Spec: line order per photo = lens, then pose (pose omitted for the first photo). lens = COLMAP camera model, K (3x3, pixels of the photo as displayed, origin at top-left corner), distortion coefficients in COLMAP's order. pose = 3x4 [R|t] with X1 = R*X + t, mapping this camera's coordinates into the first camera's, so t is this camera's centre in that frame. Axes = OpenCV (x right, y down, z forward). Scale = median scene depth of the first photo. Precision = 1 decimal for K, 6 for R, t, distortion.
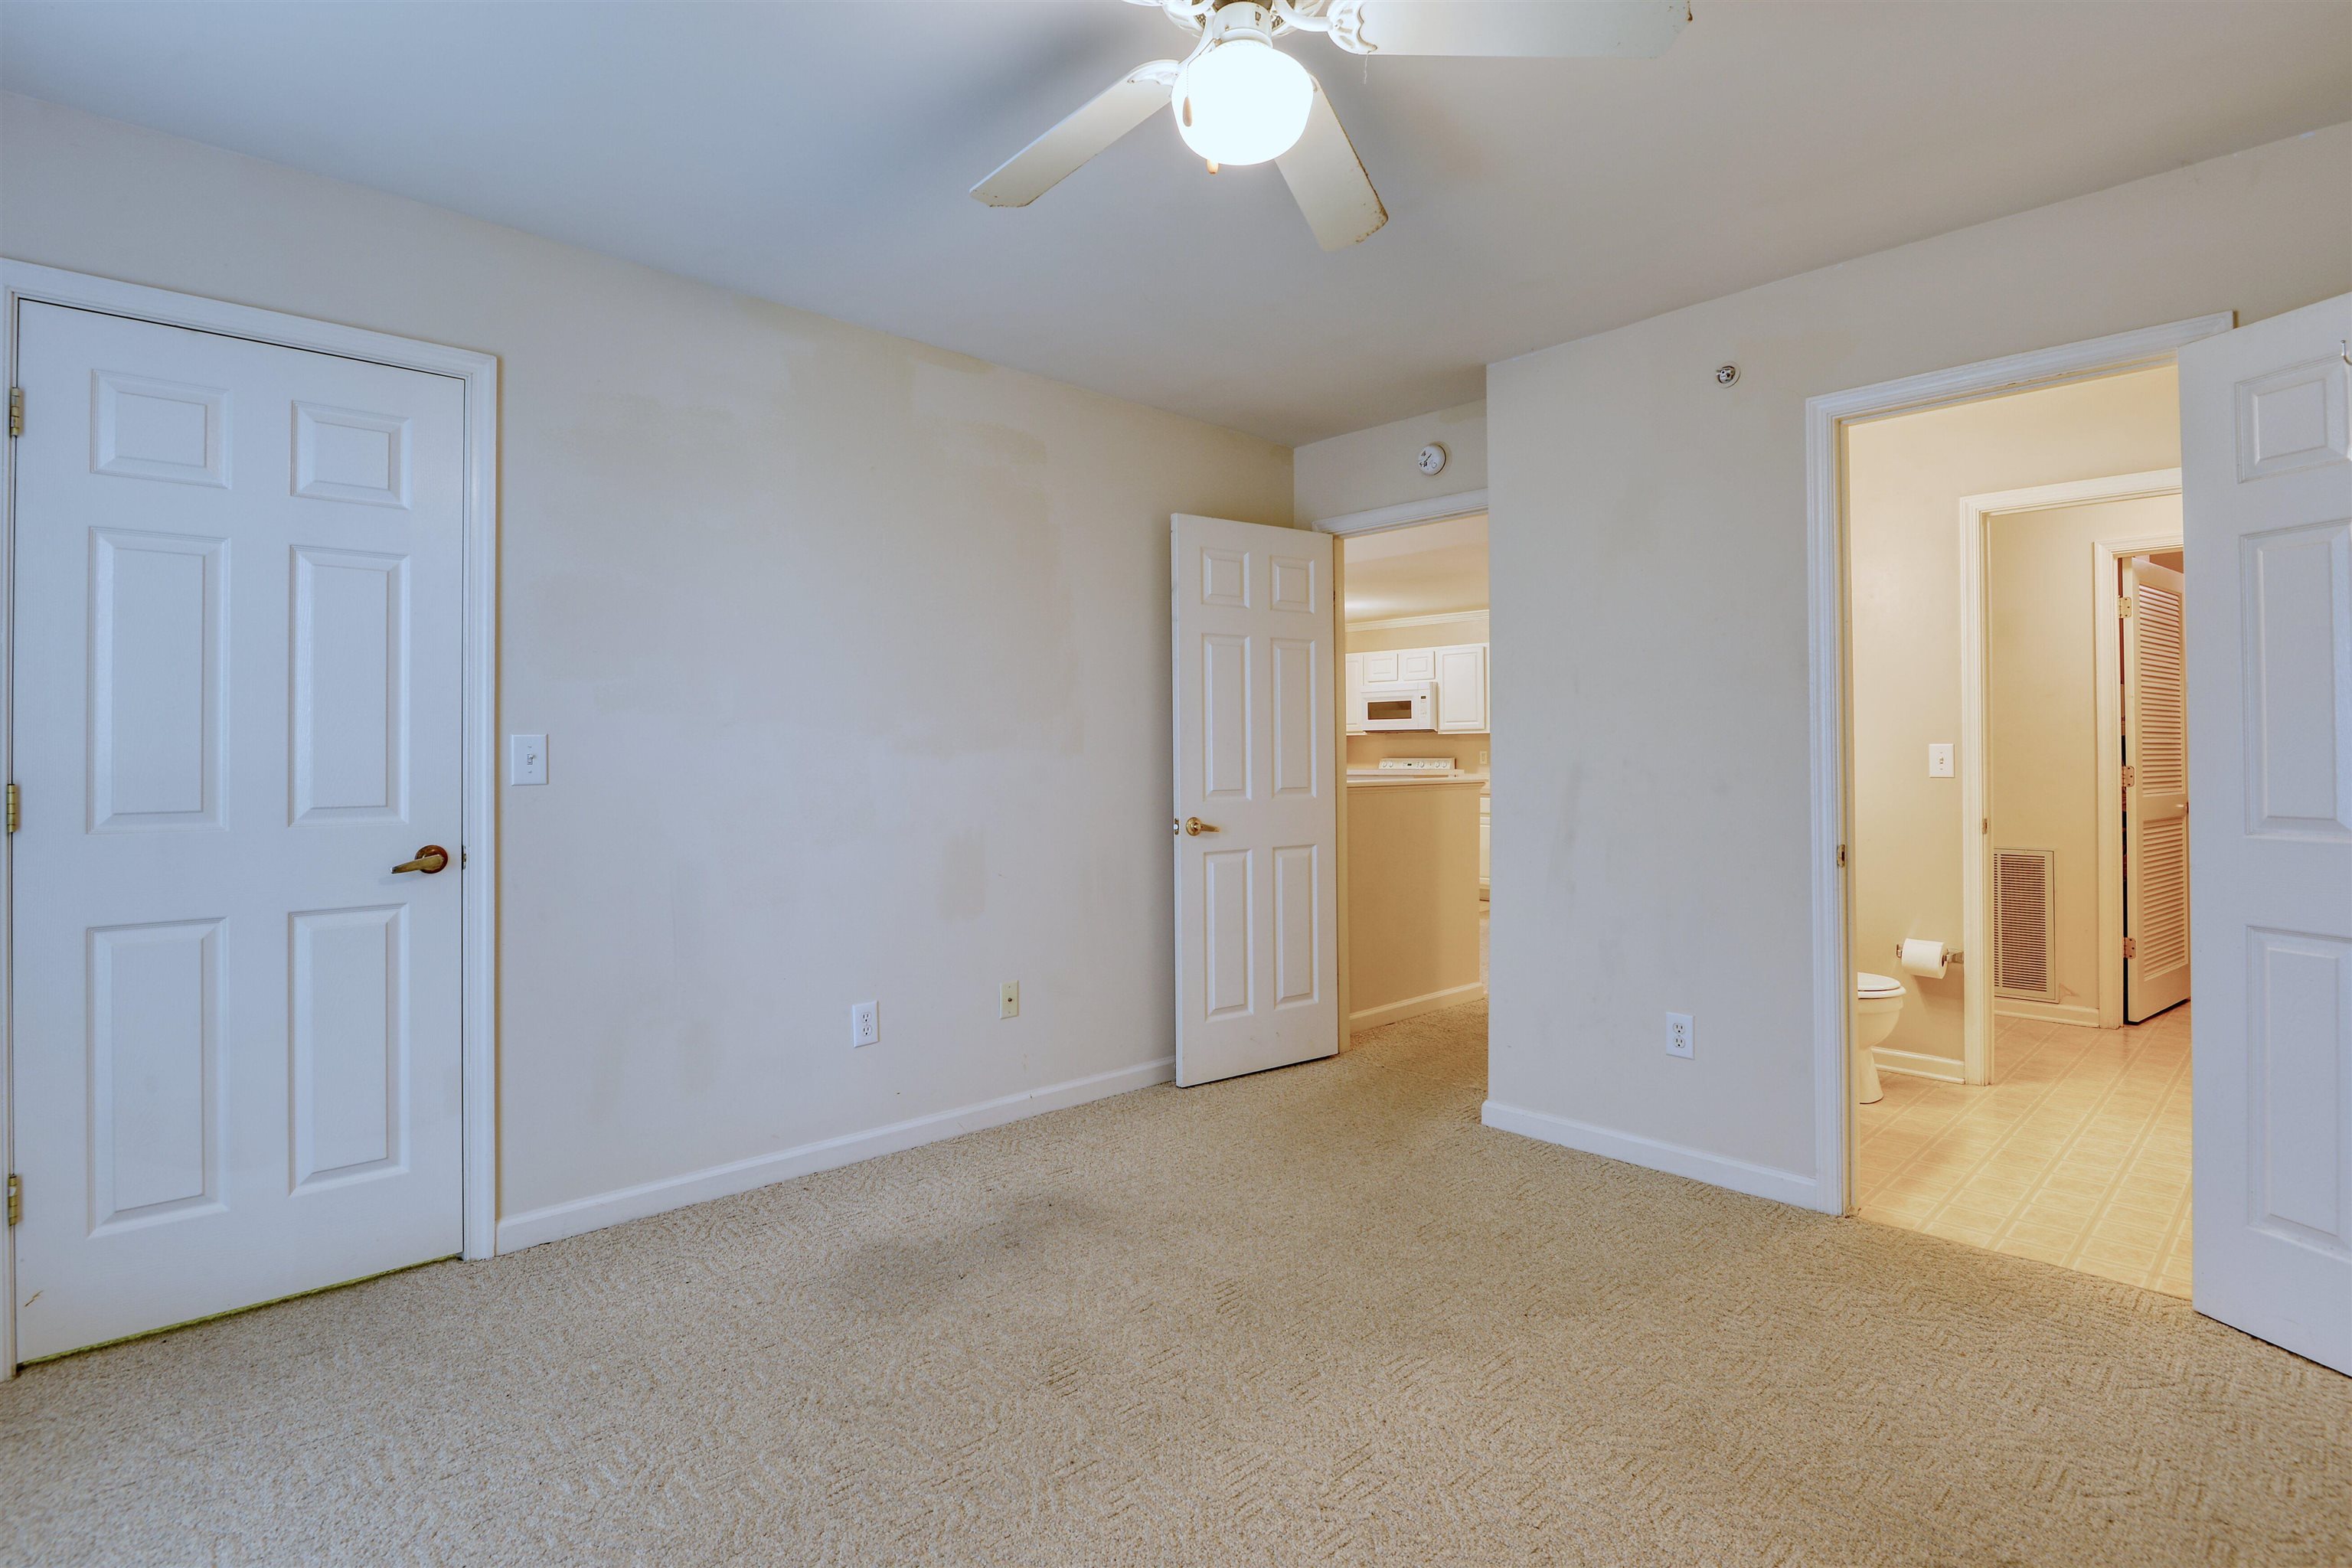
lens RADIAL K [[1107.6, 0, 1197.0], [0, 1107.6, 752.4], [0, 0, 1]] dist [-0.000434, -0.007853]
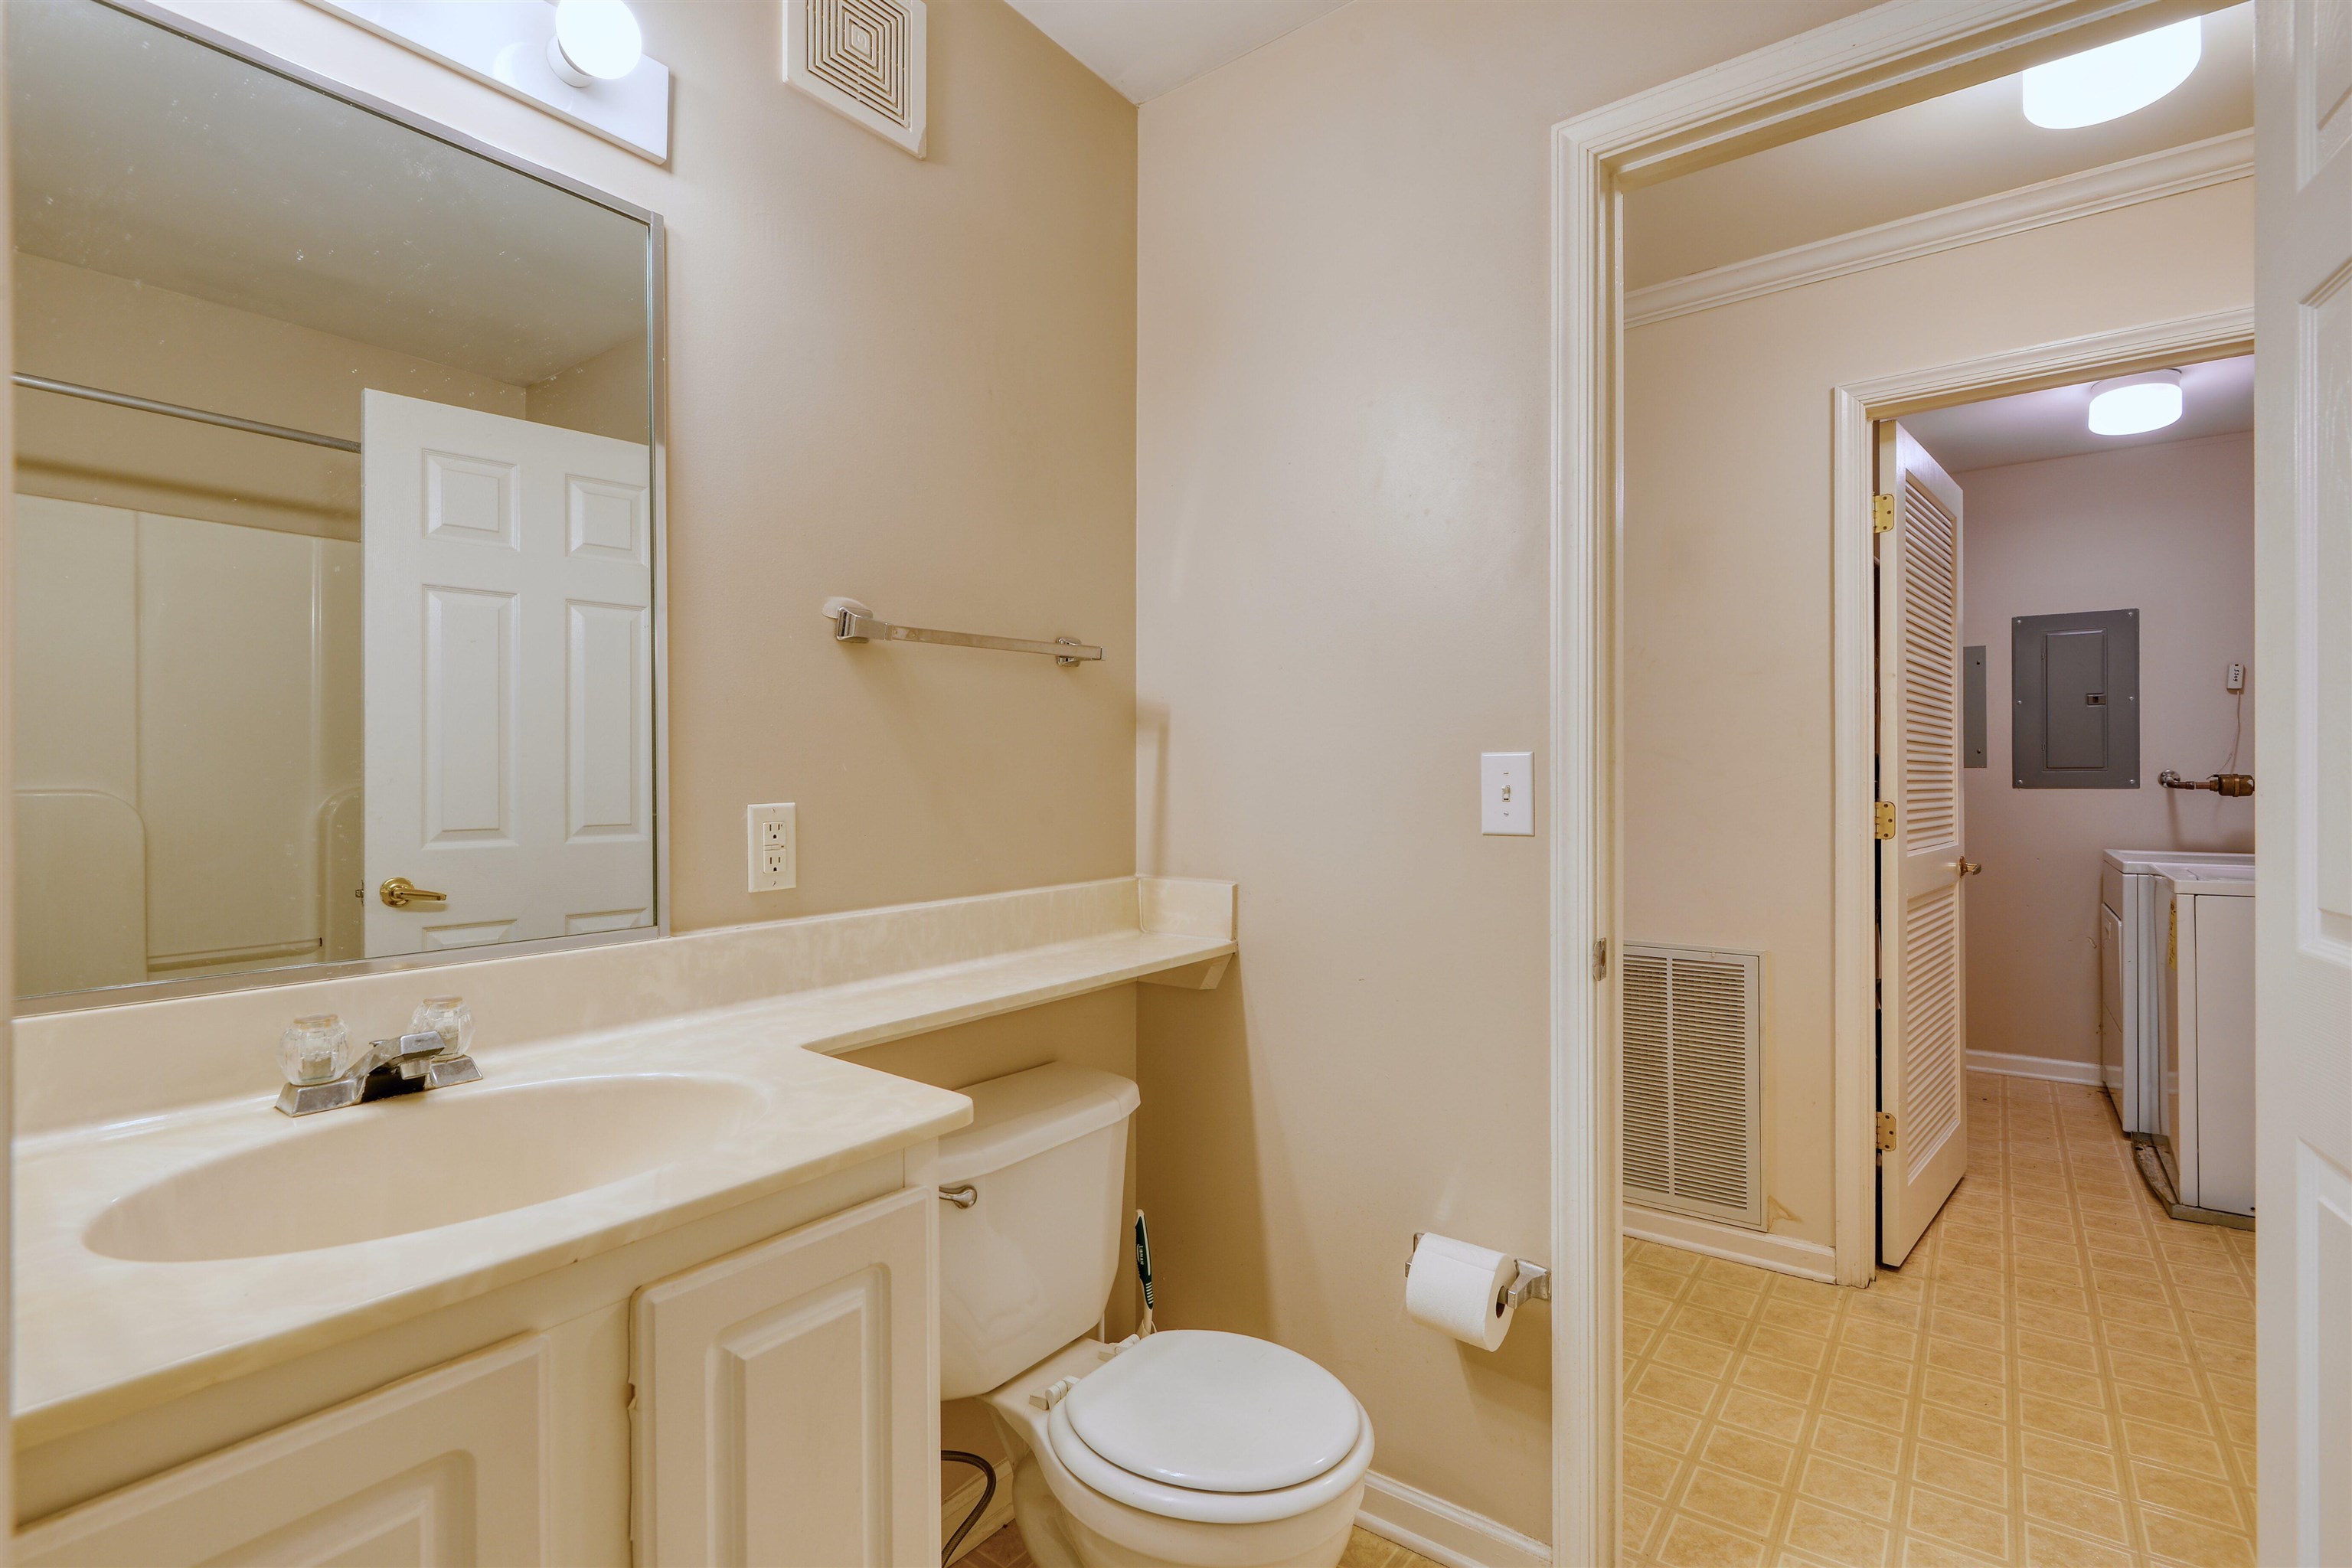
lens RADIAL K [[1107.6, 0, 1115.1], [0, 1107.6, 776.1], [0, 0, 1]] dist [-0.000434, -0.007853]
pose [[0.991105, 0.006106, 0.132944, 0.395776], [-0.006458, 0.999977, 0.002215, 0.001154], [-0.132927, -0.003054, 0.991121, 0.512510]]
